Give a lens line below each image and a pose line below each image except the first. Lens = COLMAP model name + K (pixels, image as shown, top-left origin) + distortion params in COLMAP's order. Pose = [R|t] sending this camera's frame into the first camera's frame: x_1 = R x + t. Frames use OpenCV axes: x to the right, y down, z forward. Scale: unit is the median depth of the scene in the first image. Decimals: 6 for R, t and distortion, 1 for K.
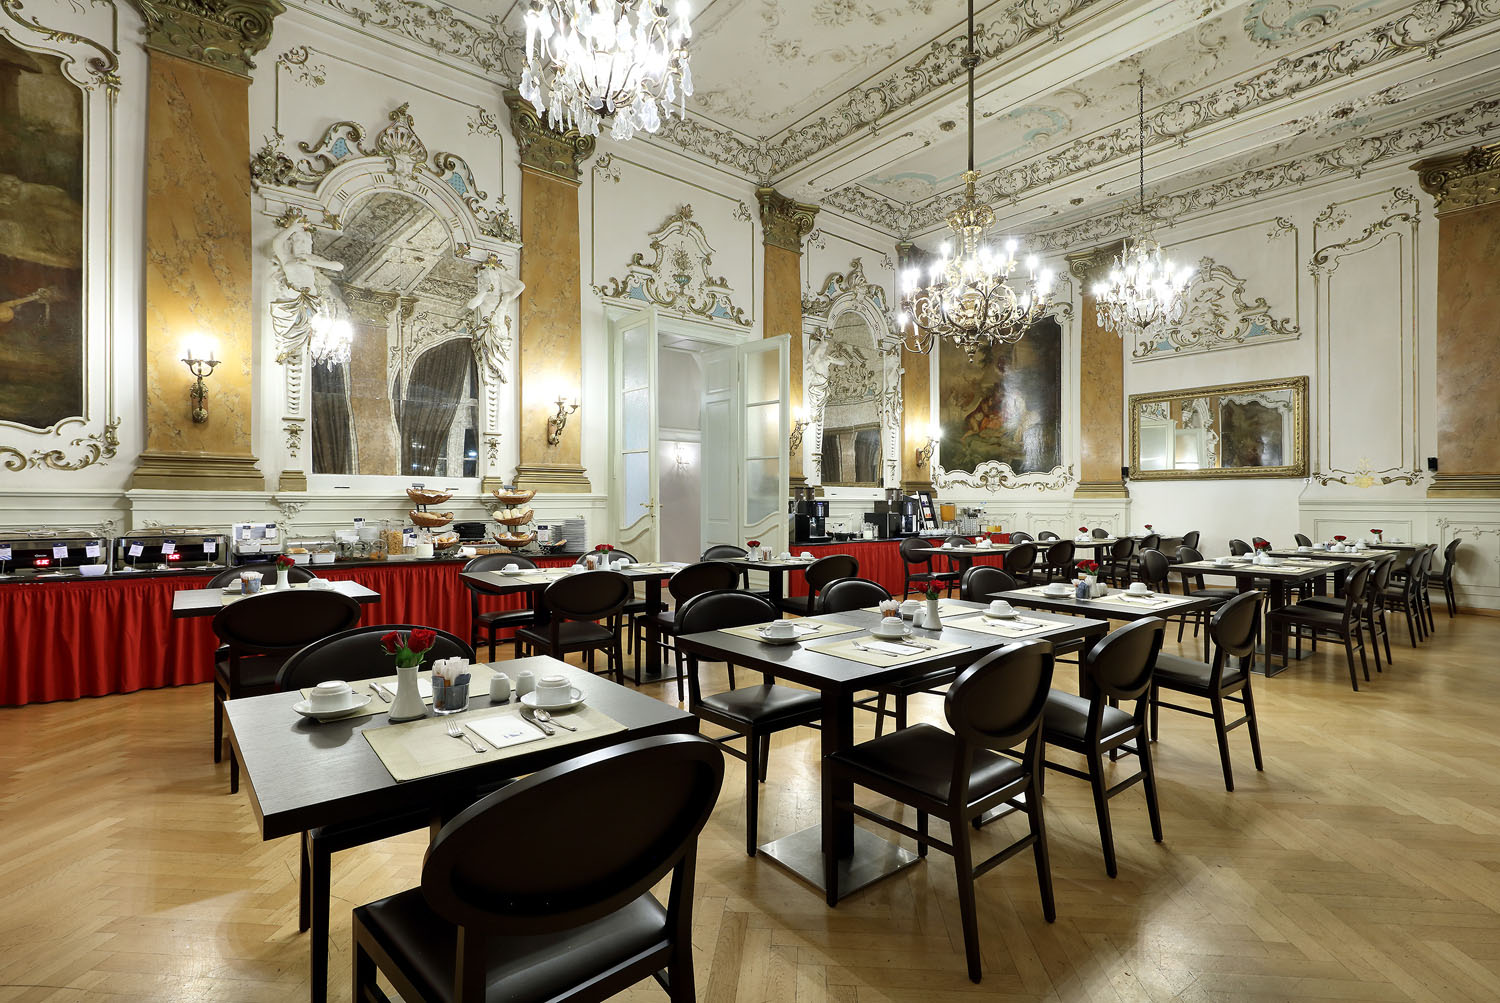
lens RADIAL K [[702.3, 0, 747.4], [0, 702.3, 502.1], [0, 0, 1]] dist [0.002028, -0.000533]
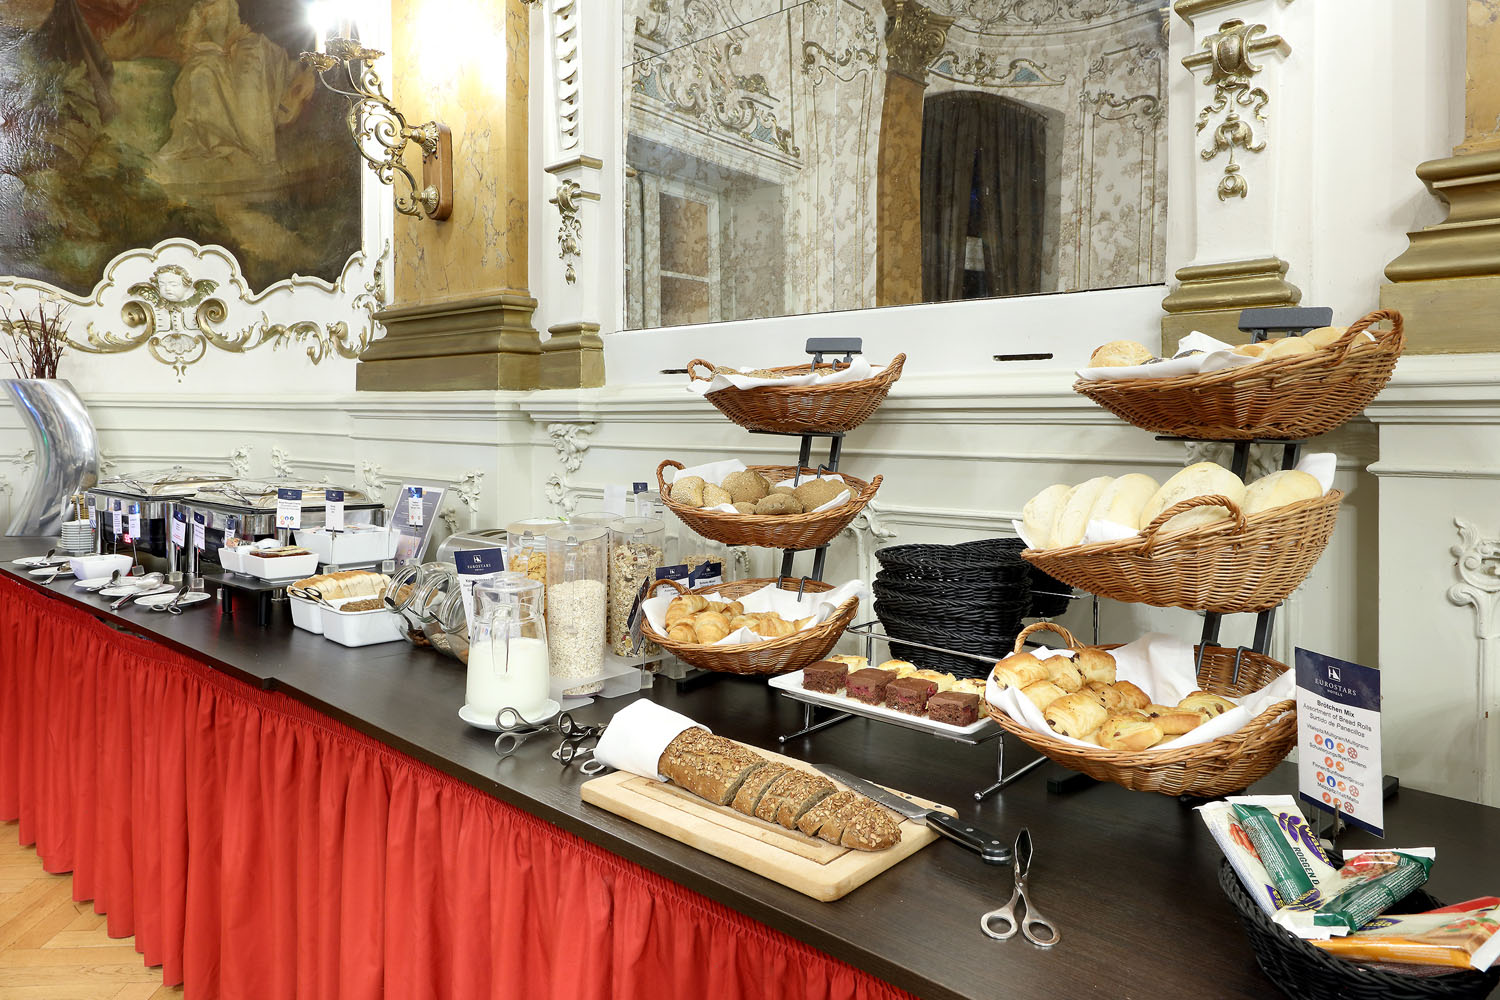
lens RADIAL K [[953.4, 0, 748.8], [0, 953.4, 440.3], [0, 0, 1]] dist [-0.001274, -0.000333]
pose [[0.188943, 0.015494, -0.981866, -0.164444], [-0.006949, 0.999872, 0.014441, 0.001606], [0.981963, 0.004094, 0.189027, 0.834659]]
